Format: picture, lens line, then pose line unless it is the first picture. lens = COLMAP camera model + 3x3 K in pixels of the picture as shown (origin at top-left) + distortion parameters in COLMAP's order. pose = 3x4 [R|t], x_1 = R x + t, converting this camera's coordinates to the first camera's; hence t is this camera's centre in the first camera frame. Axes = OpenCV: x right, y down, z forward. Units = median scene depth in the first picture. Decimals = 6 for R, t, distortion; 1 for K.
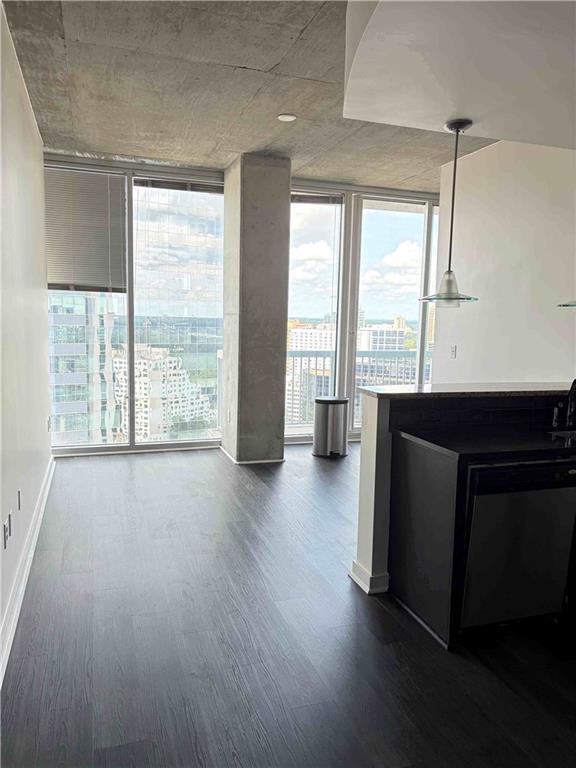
lens RADIAL K [[599.0, 0, 288.7], [0, 599.0, 373.5], [0, 0, 1]] dist [0.080104, -0.089684]
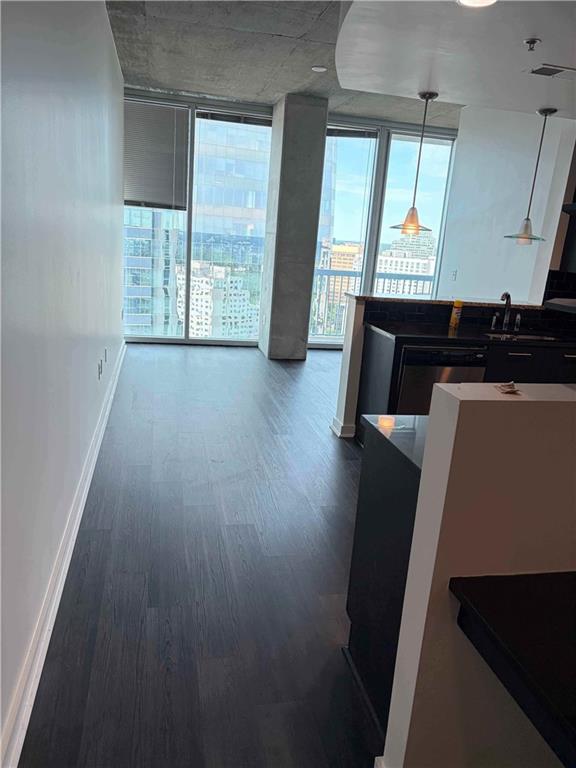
lens RADIAL K [[648.8, 0, 288.0], [0, 648.8, 384.0], [0, 0, 1]] dist [0.098993, -0.113475]
pose [[0.991292, 0.074828, -0.108355, 0.099822], [-0.061114, 0.990301, 0.124779, 0.032884], [0.116641, -0.117071, 0.986250, -0.305759]]
